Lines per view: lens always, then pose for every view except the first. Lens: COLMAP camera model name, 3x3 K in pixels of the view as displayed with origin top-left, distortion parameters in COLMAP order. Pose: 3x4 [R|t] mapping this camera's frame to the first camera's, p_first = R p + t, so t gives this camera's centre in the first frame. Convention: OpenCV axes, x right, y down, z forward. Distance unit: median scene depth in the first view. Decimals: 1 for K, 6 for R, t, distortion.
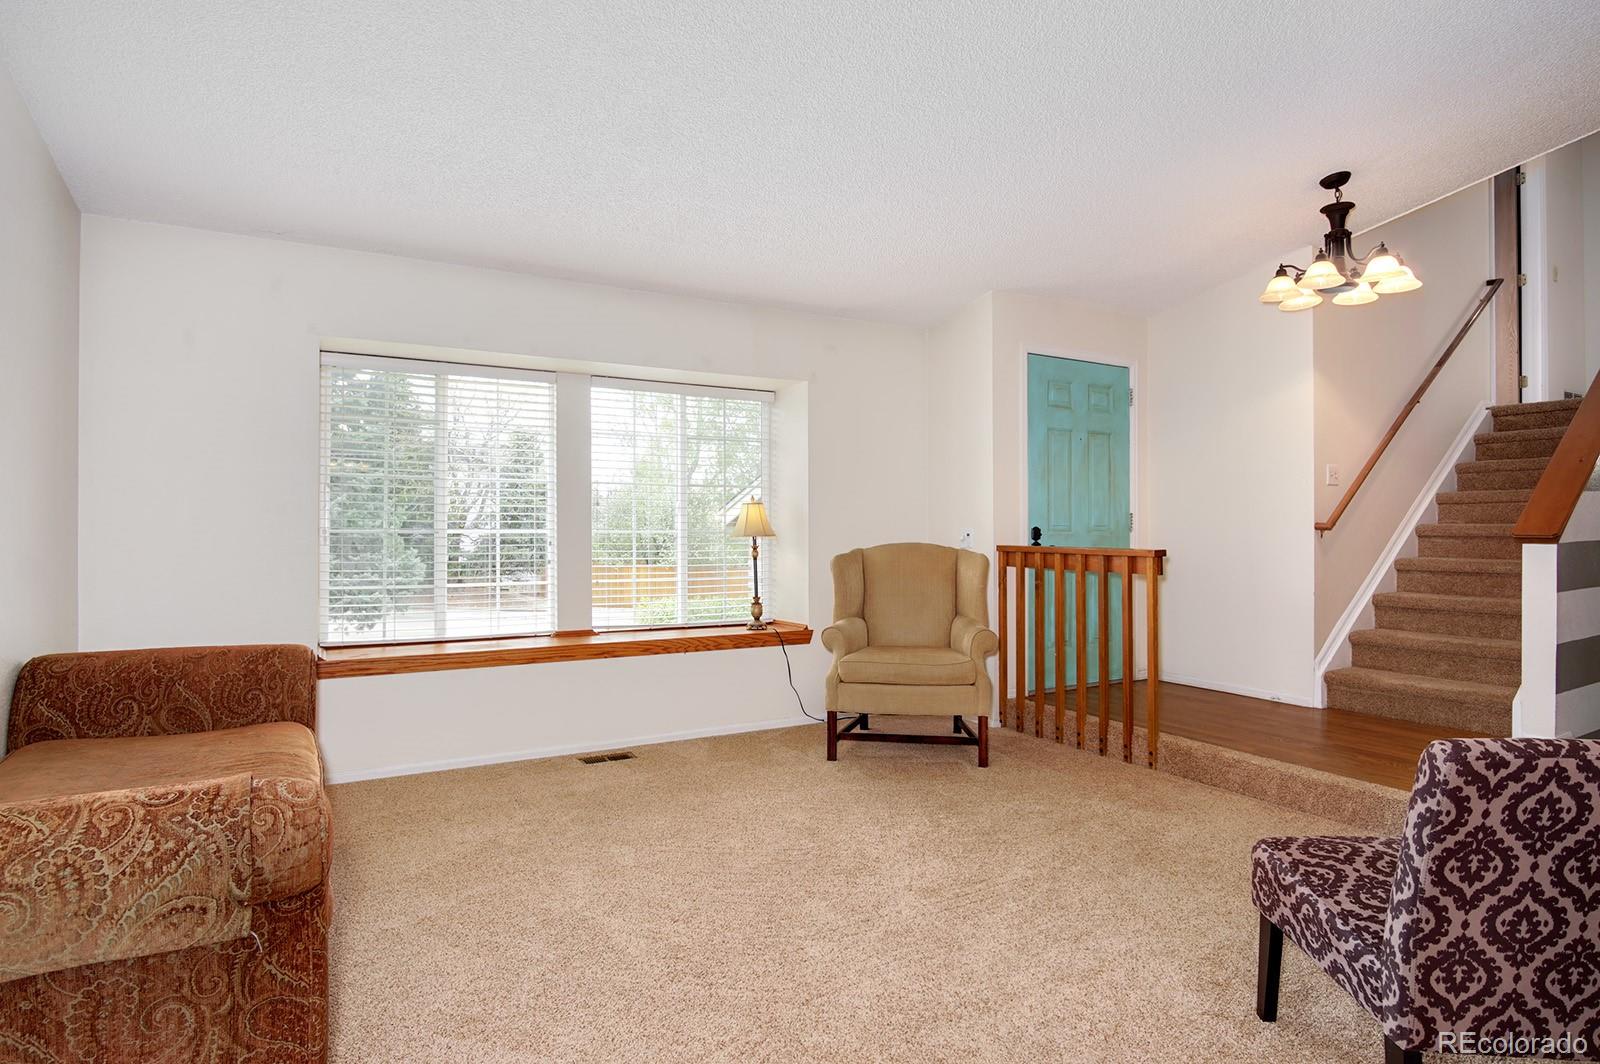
lens RADIAL K [[855.9, 0, 789.9], [0, 855.9, 524.7], [0, 0, 1]] dist [-0.028450, 0.001509]
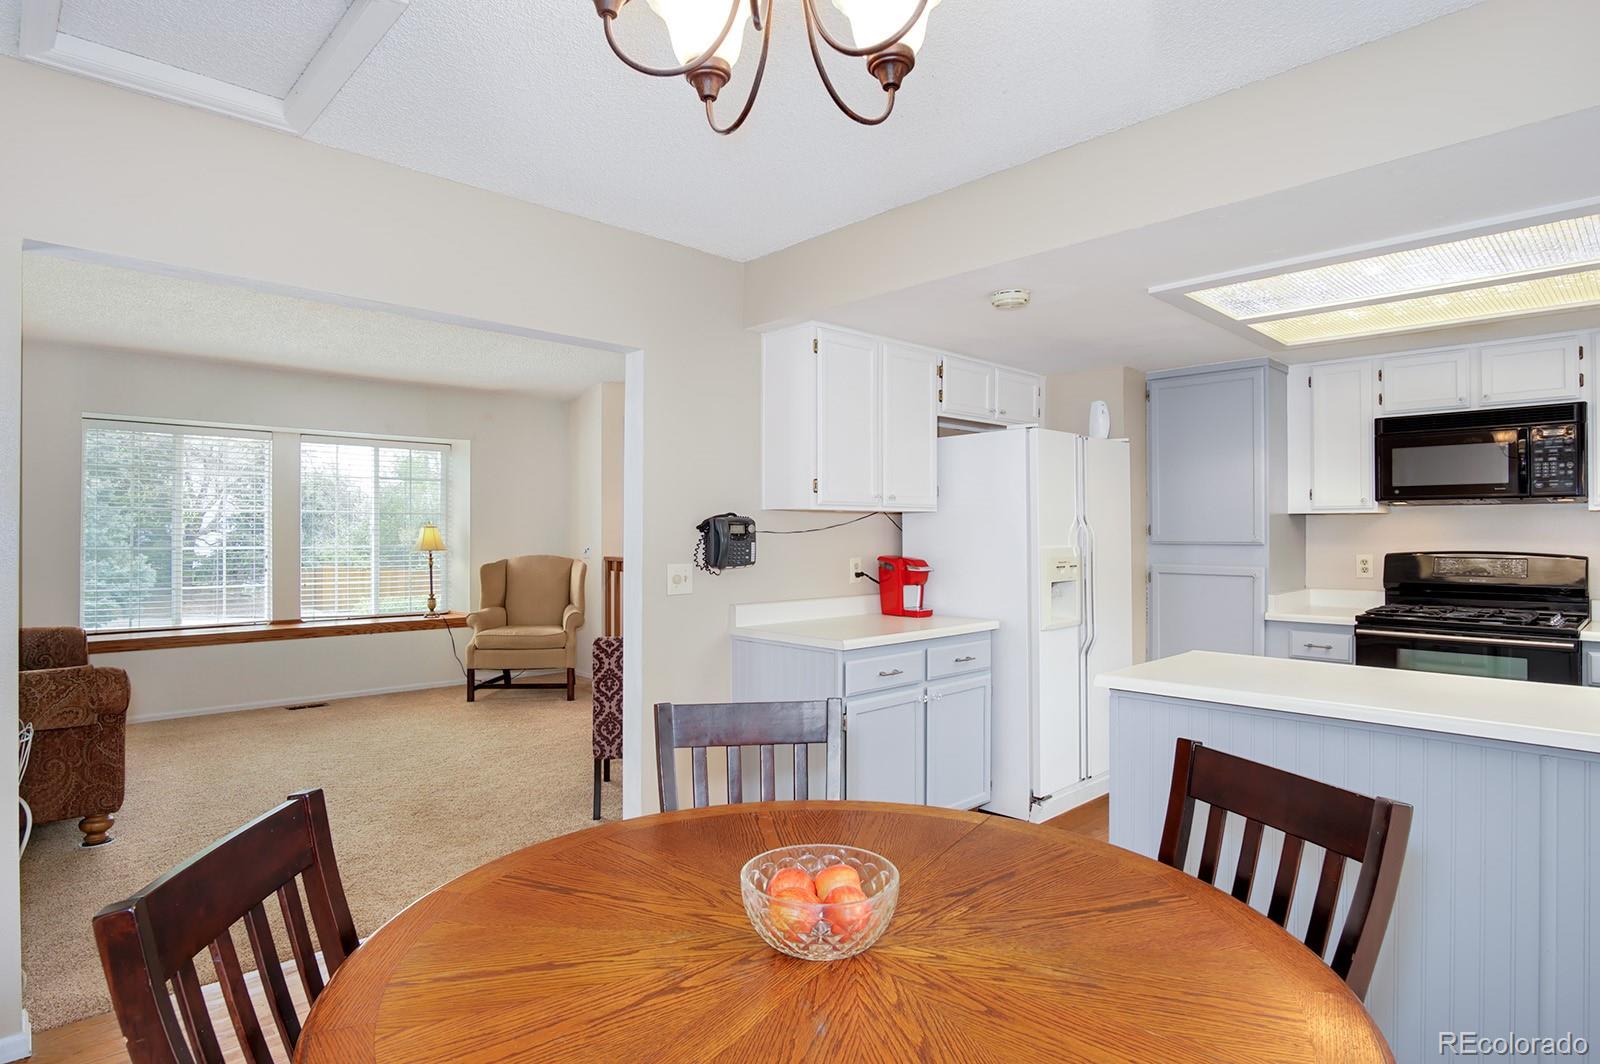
lens RADIAL K [[855.9, 0, 789.9], [0, 855.9, 524.7], [0, 0, 1]] dist [-0.028450, 0.001509]
pose [[0.970211, 0.005145, 0.242208, 0.206932], [-0.004652, 0.999986, -0.002606, -0.029962], [-0.242218, 0.001402, 0.970221, -0.528842]]
